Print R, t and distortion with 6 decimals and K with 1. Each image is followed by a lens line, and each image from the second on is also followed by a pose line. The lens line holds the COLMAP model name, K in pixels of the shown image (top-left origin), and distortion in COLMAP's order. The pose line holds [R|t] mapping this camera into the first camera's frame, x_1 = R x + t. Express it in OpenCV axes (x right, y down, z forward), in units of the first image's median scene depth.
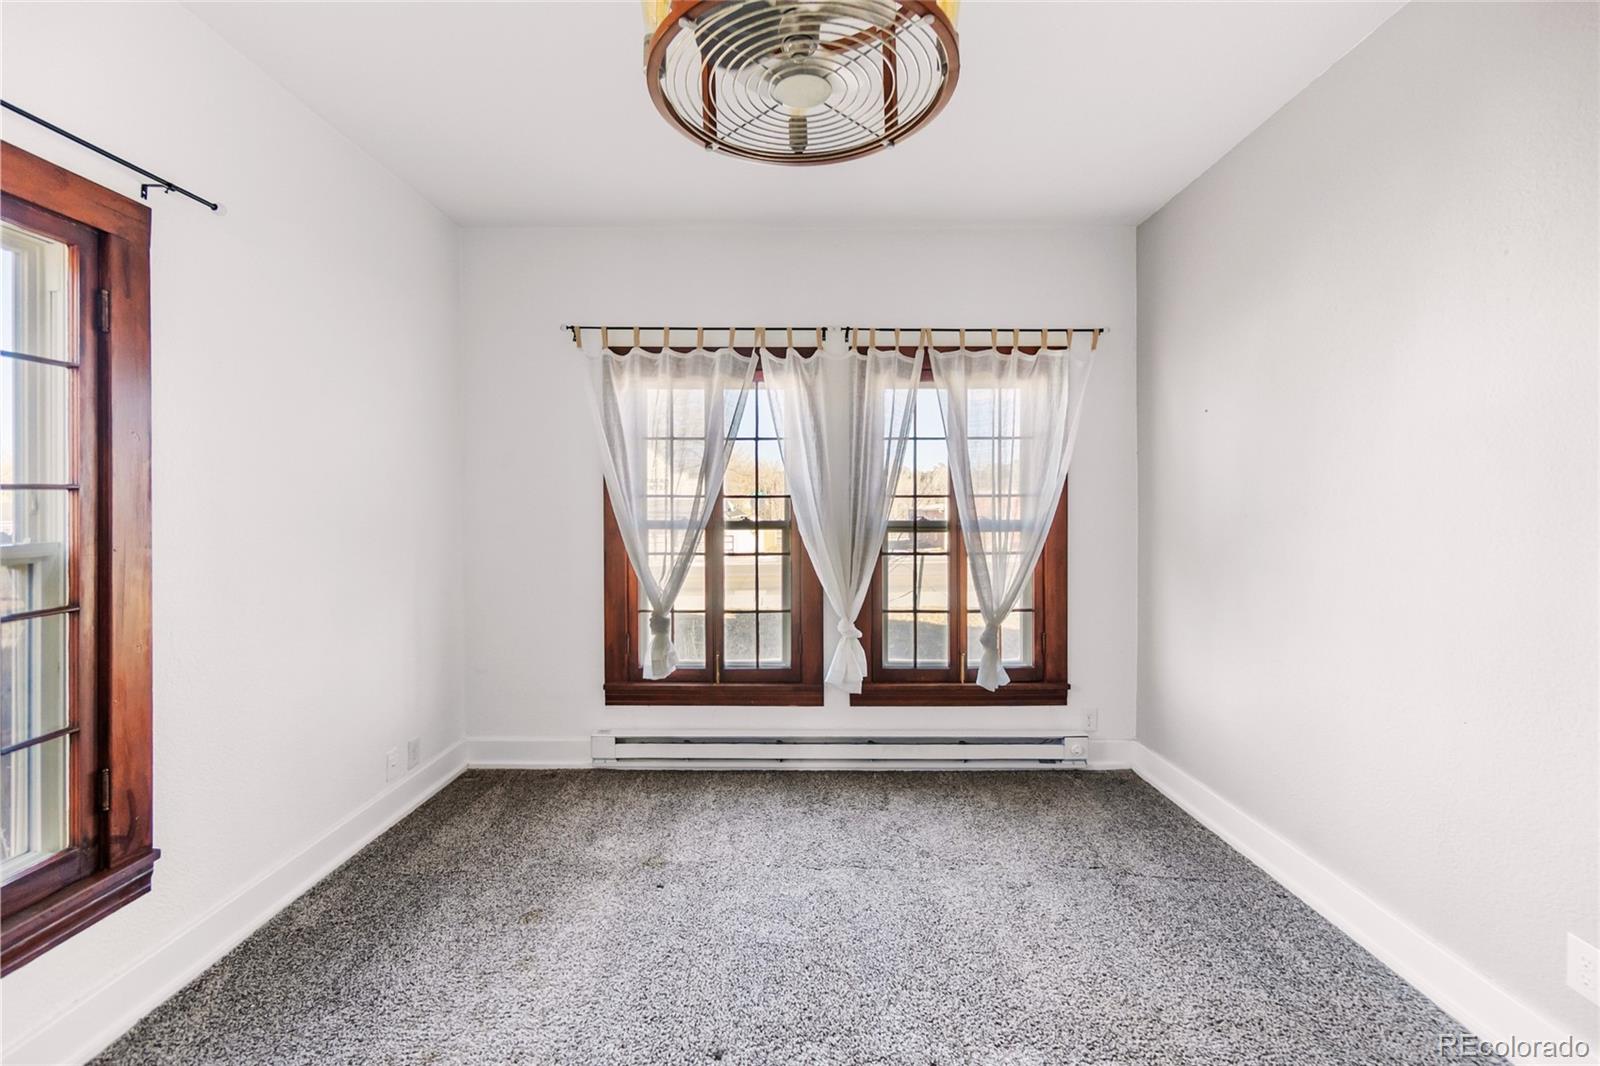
lens RADIAL K [[698.6, 0, 796.2], [0, 698.6, 509.0], [0, 0, 1]] dist [-0.004405, 0.000694]
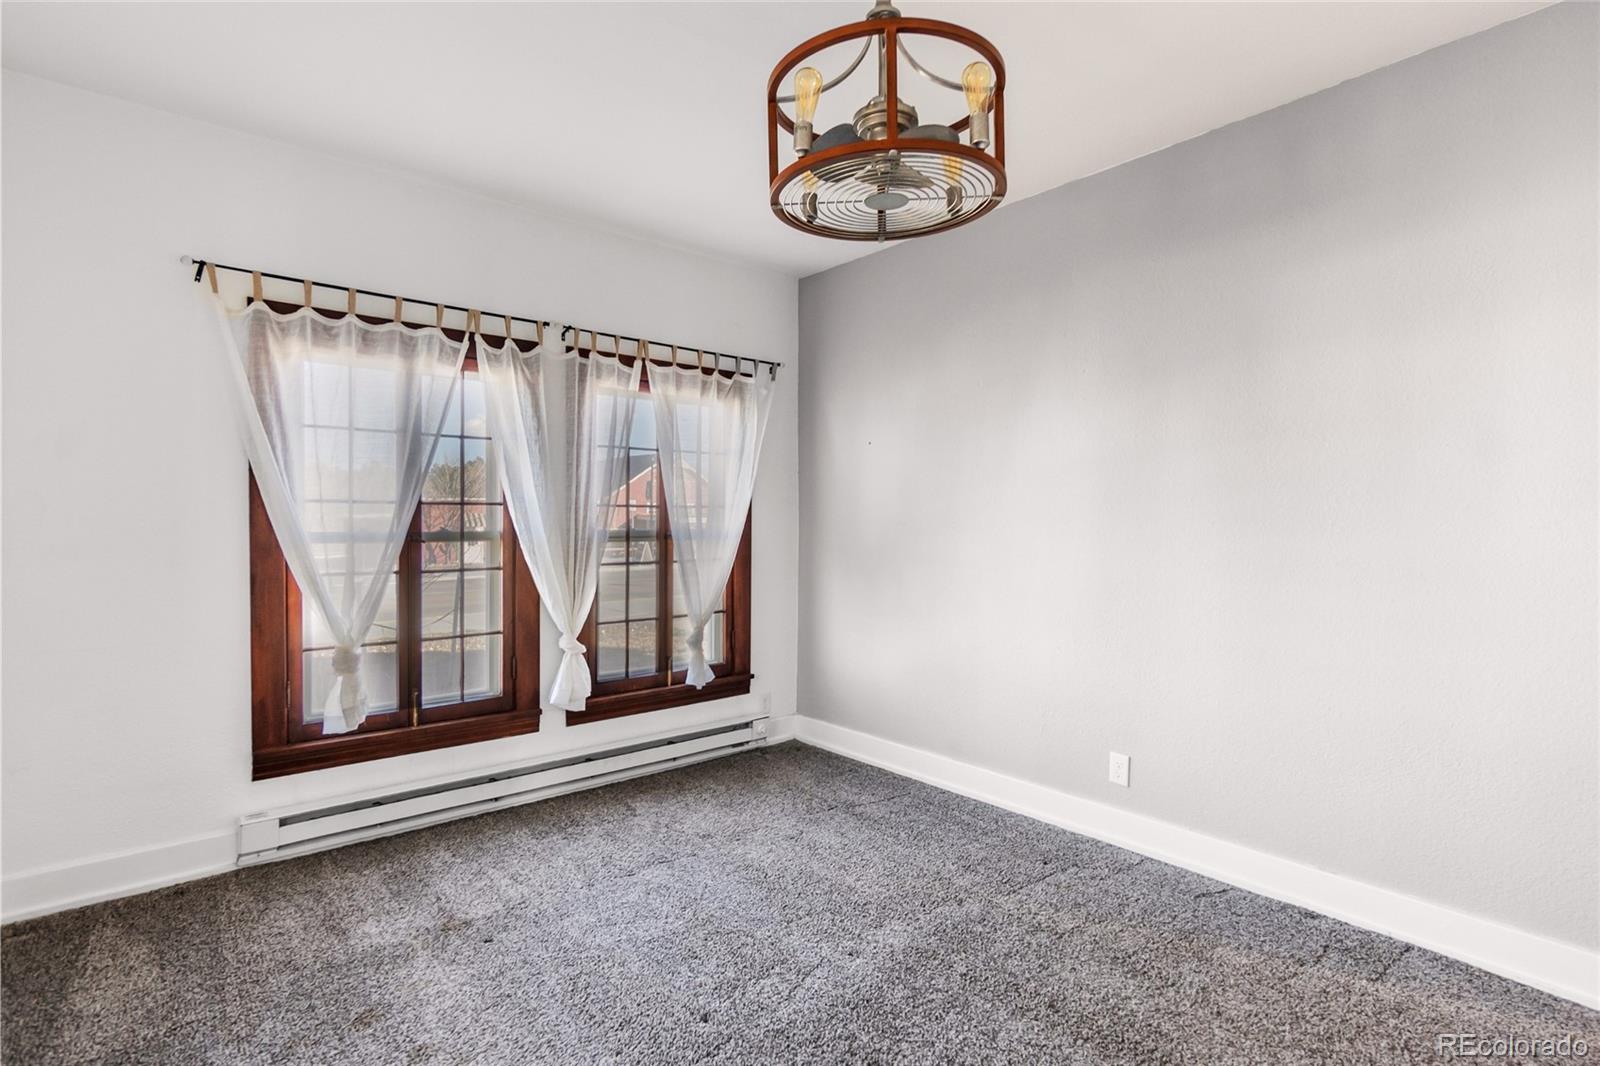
lens RADIAL K [[780.6, 0, 800.0], [0, 780.6, 533.0], [0, 0, 1]] dist [-0.002430, 0.000189]
pose [[0.758405, -0.008580, 0.651727, -0.378715], [-0.003405, 0.999848, 0.017125, 0.000237], [-0.651774, -0.015207, 0.758260, -0.006486]]
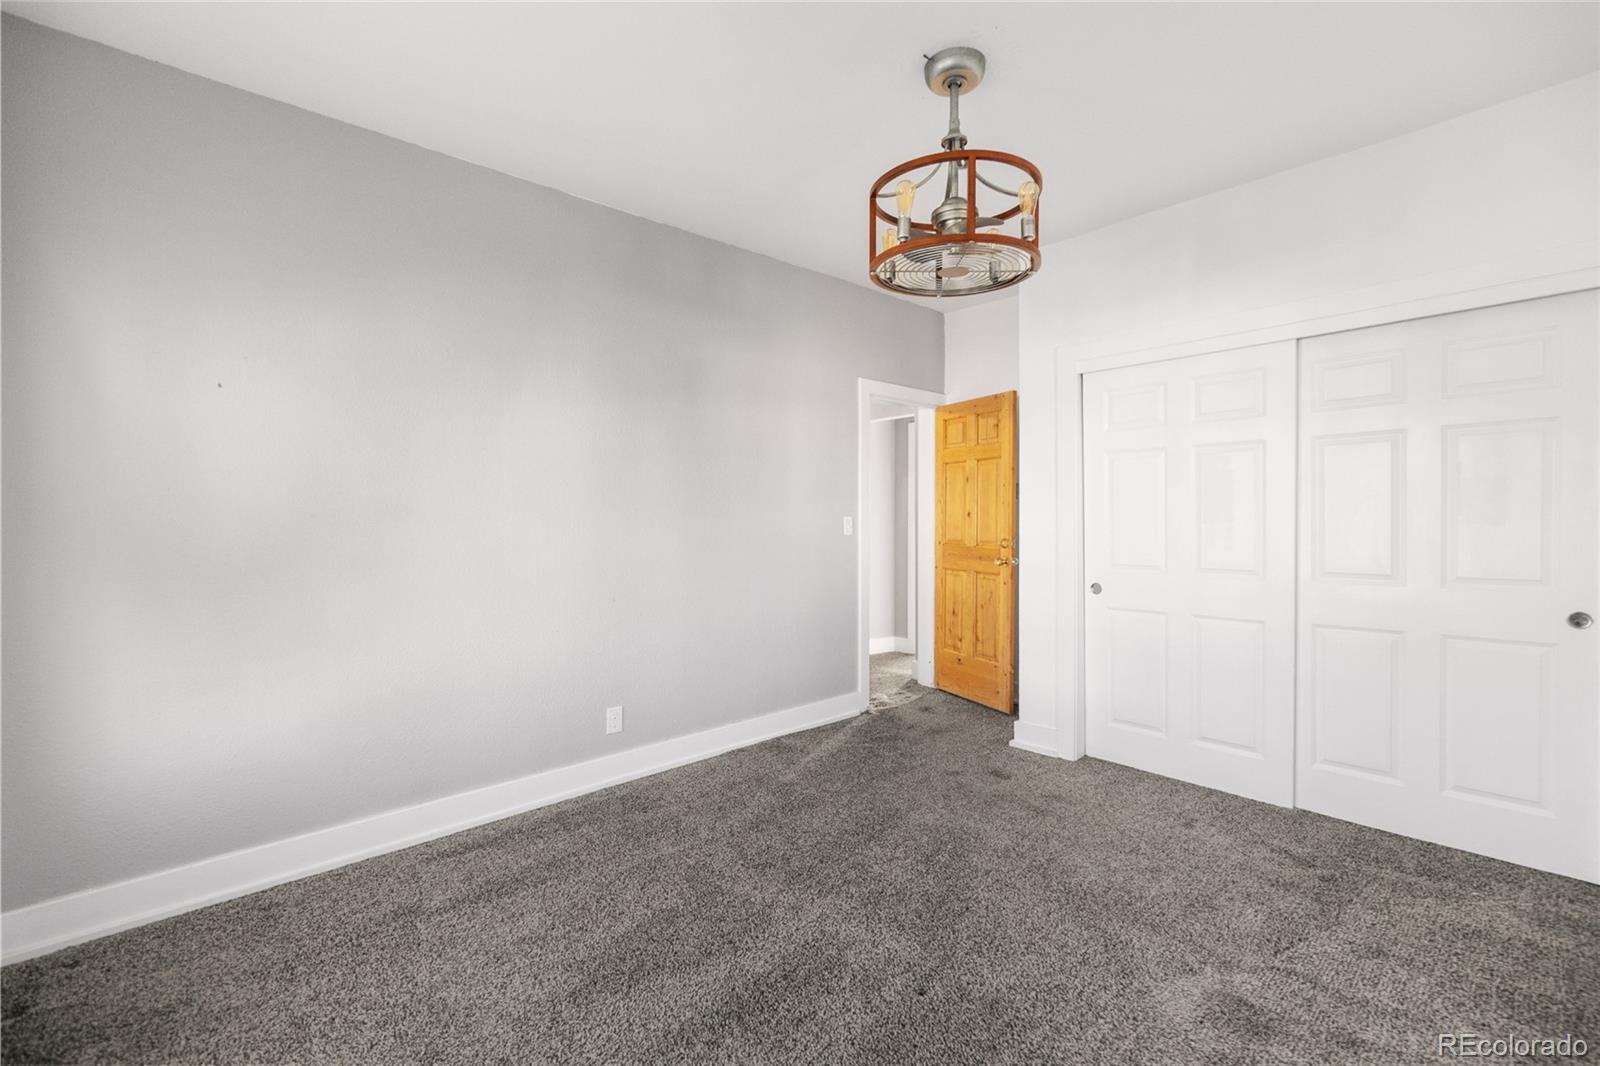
lens RADIAL K [[695.0, 0, 800.0], [0, 695.0, 533.0], [0, 0, 1]] dist [0.000939, 0.000452]
pose [[-0.677382, -0.009961, 0.735564, -0.379370], [0.010413, 0.999678, 0.023127, 0.014179], [-0.735558, 0.023325, -0.677060, 0.897846]]
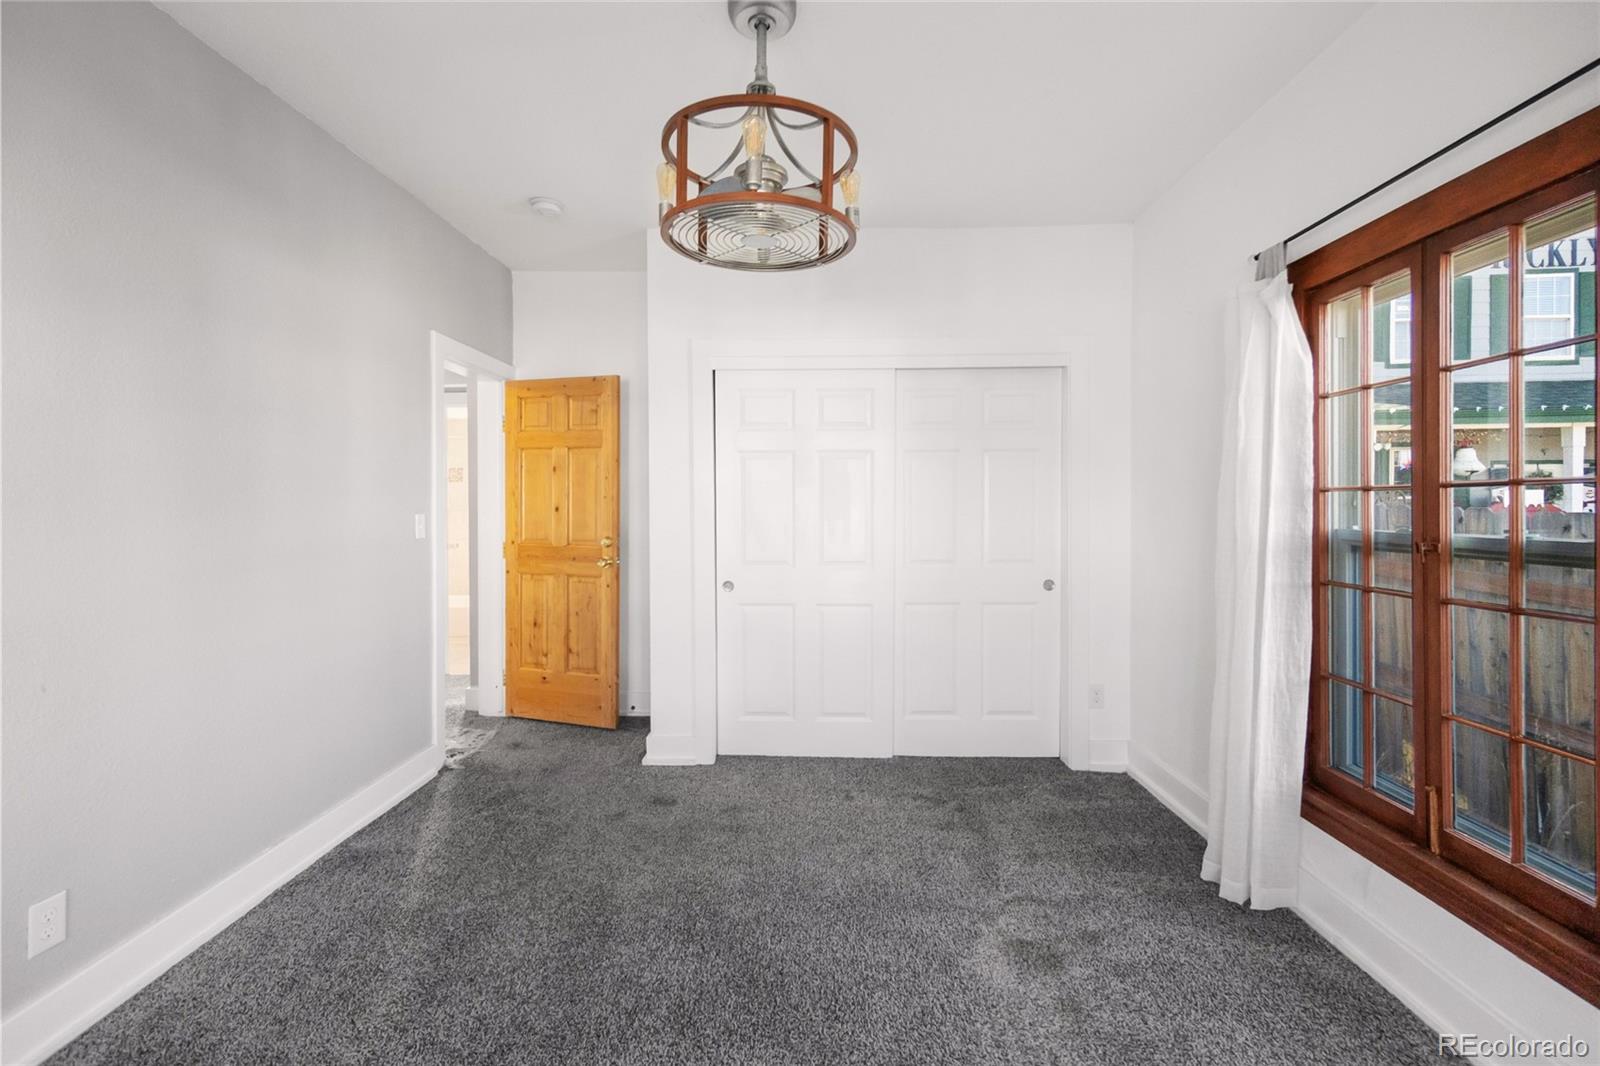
lens RADIAL K [[698.6, 0, 796.2], [0, 698.6, 509.0], [0, 0, 1]] dist [-0.004405, 0.000694]
pose [[-0.999658, 0.002517, 0.026040, -0.043301], [0.002934, 0.999868, 0.015985, -0.005615], [-0.025996, 0.016056, -0.999533, 0.912632]]
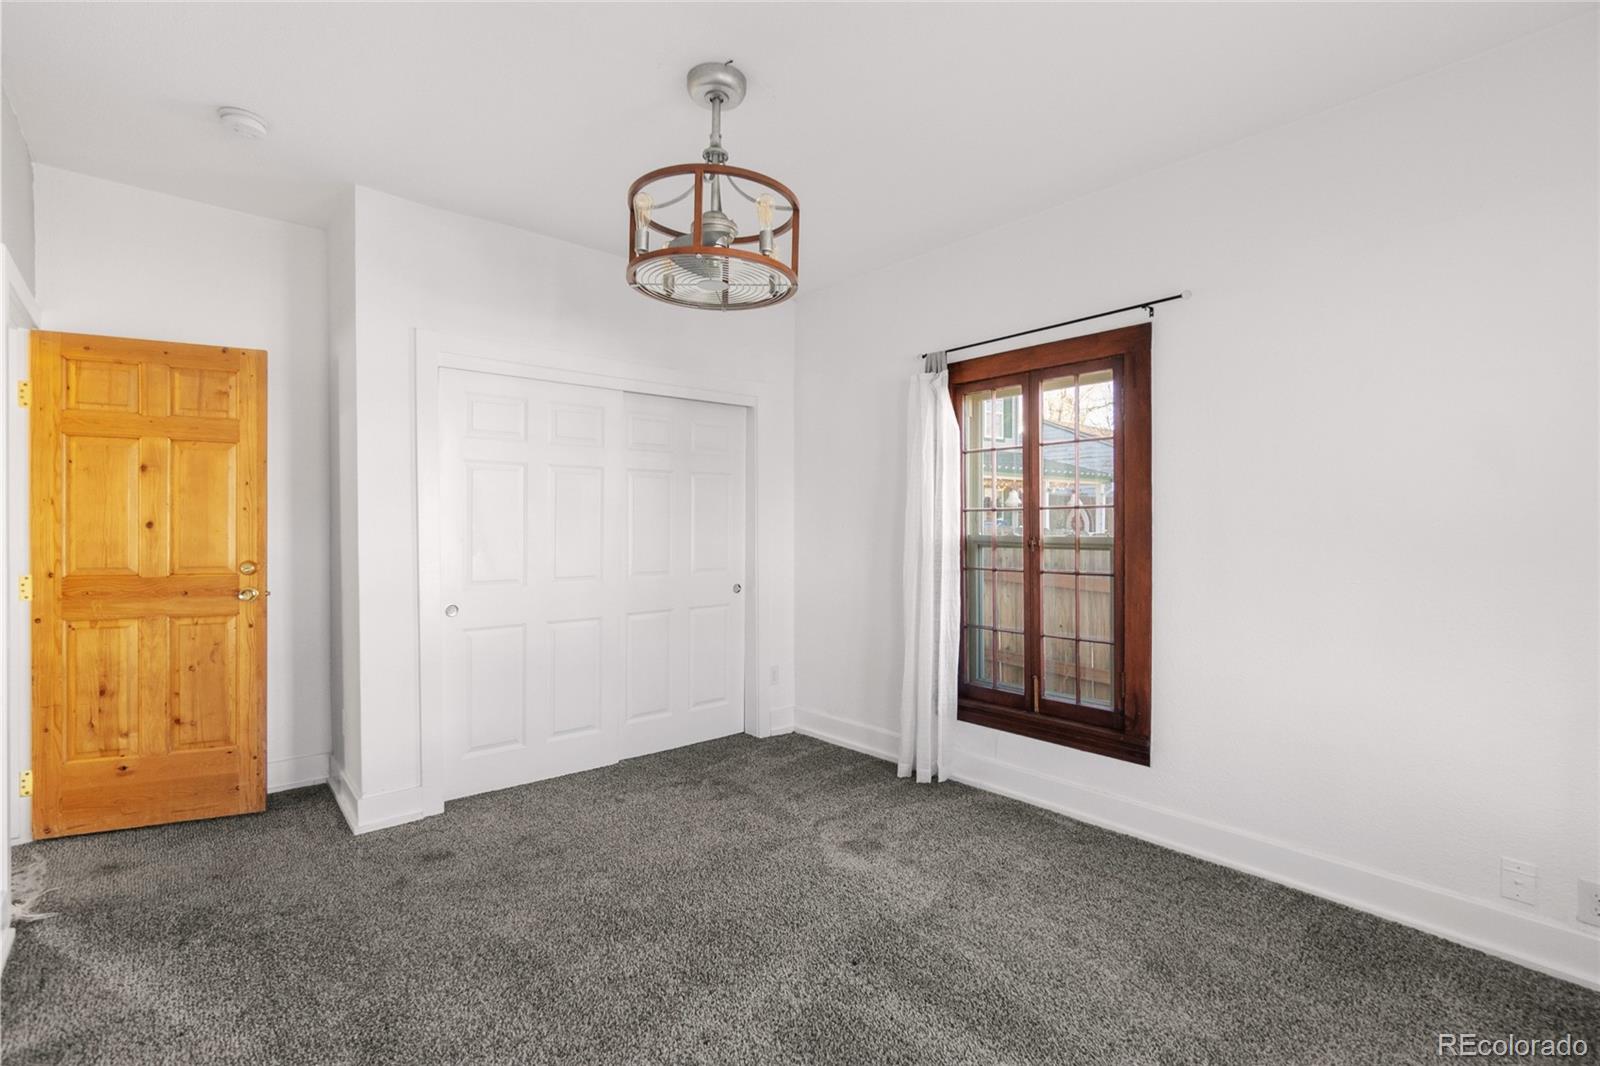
lens RADIAL K [[727.5, 0, 799.4], [0, 727.5, 527.9], [0, 0, 1]] dist [-0.009754, 0.001082]
pose [[-0.750498, 0.003638, -0.660863, 0.380542], [-0.004022, 0.999941, 0.010072, 0.004284], [0.660861, 0.010218, -0.750439, 0.904211]]
